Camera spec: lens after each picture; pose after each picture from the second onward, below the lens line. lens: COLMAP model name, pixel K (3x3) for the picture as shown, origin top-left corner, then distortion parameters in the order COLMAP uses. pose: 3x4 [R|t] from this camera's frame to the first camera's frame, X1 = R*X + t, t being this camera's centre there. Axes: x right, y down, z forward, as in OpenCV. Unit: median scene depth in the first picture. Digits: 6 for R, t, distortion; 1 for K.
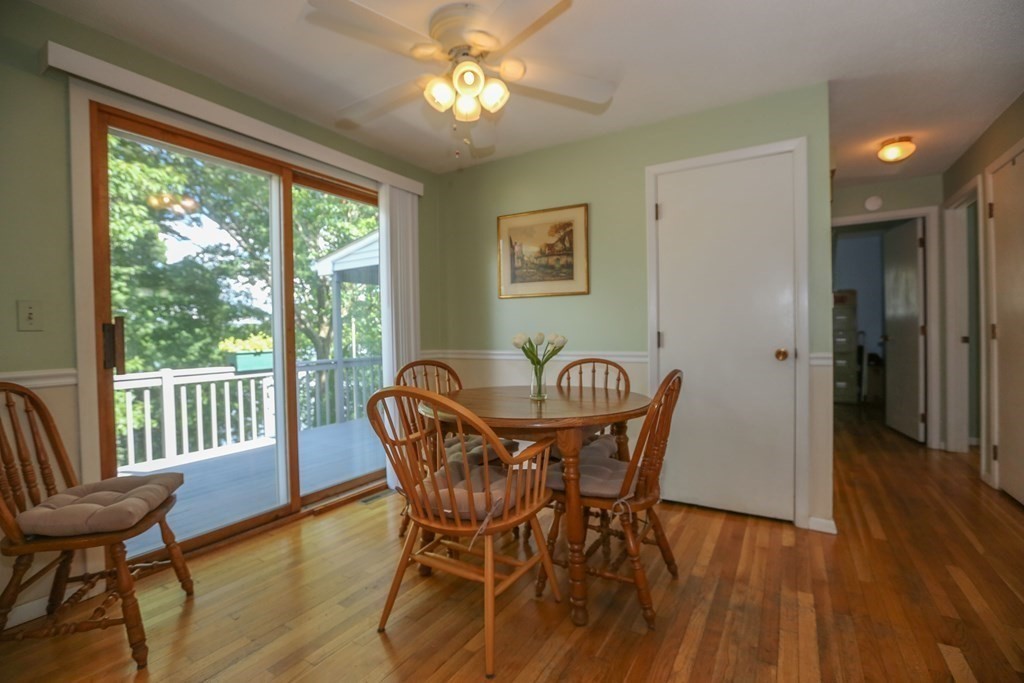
lens RADIAL K [[465.8, 0, 509.7], [0, 465.8, 341.1], [0, 0, 1]] dist [-0.053701, 0.020429]
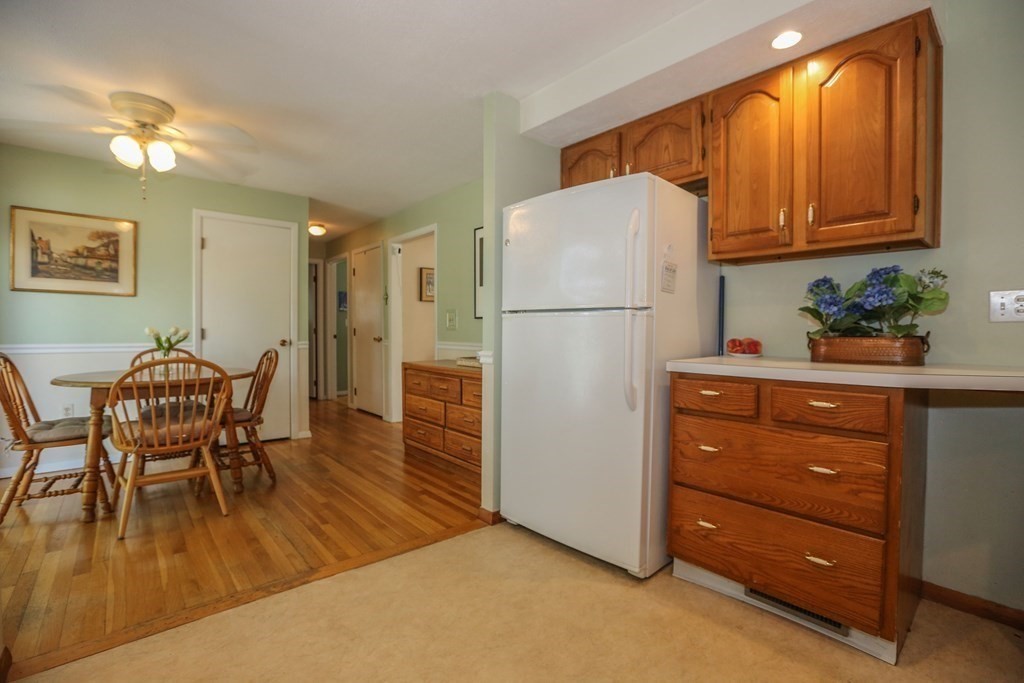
lens RADIAL K [[465.8, 0, 509.7], [0, 465.8, 341.1], [0, 0, 1]] dist [-0.053701, 0.020429]
pose [[0.309737, -0.004142, 0.950813, -0.669277], [0.007231, 0.999972, 0.002001, 0.021311], [-0.950795, 0.006256, 0.309758, -0.304640]]
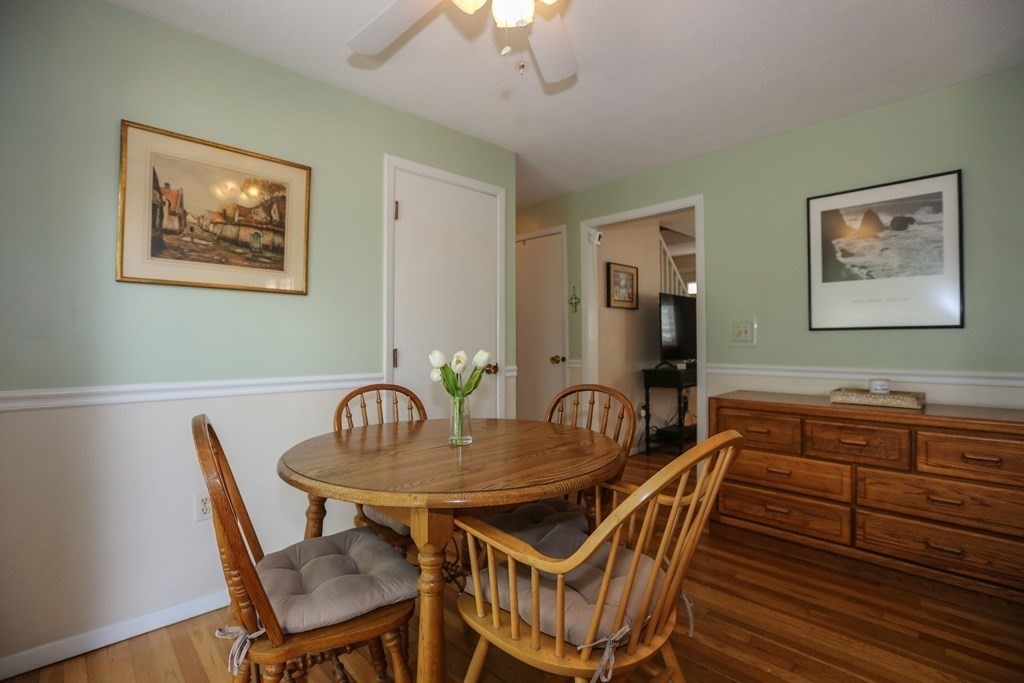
lens RADIAL K [[478.1, 0, 511.4], [0, 478.1, 340.2], [0, 0, 1]] dist [-0.055390, 0.024711]
pose [[0.252352, 0.018443, 0.967460, -0.453668], [0.017753, 0.999562, -0.023686, -0.010880], [-0.967473, 0.023152, 0.251914, 0.534115]]
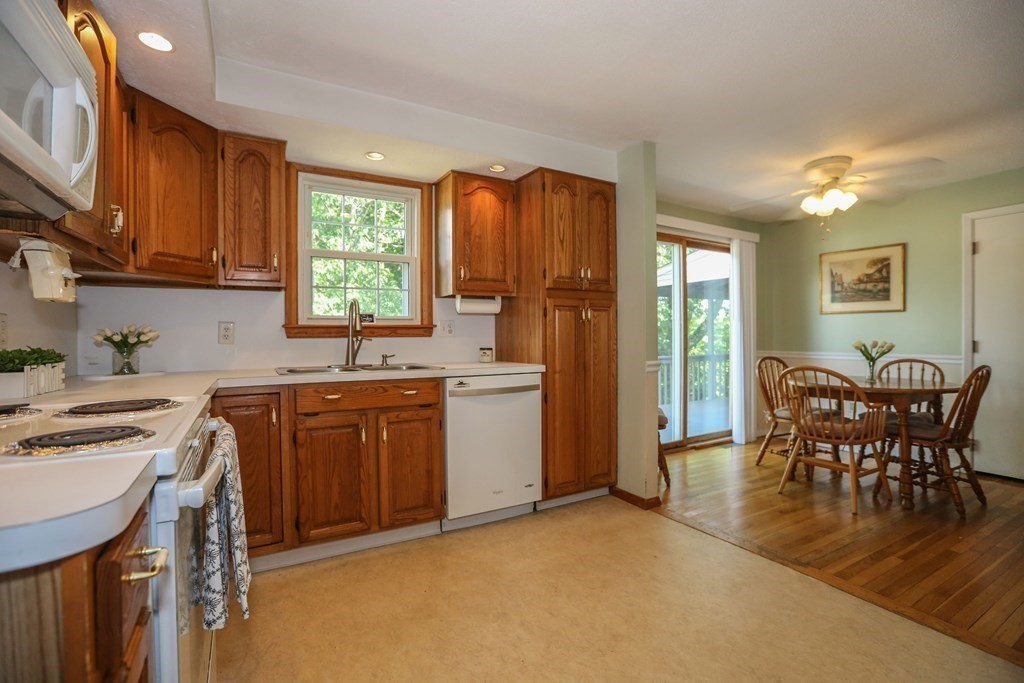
lens RADIAL K [[465.8, 0, 509.7], [0, 465.8, 341.1], [0, 0, 1]] dist [-0.053701, 0.020429]
pose [[0.875707, 0.015382, -0.482598, -0.197465], [-0.017994, 0.999838, -0.000785, 0.005557], [0.482508, 0.009371, 0.875841, -0.690930]]
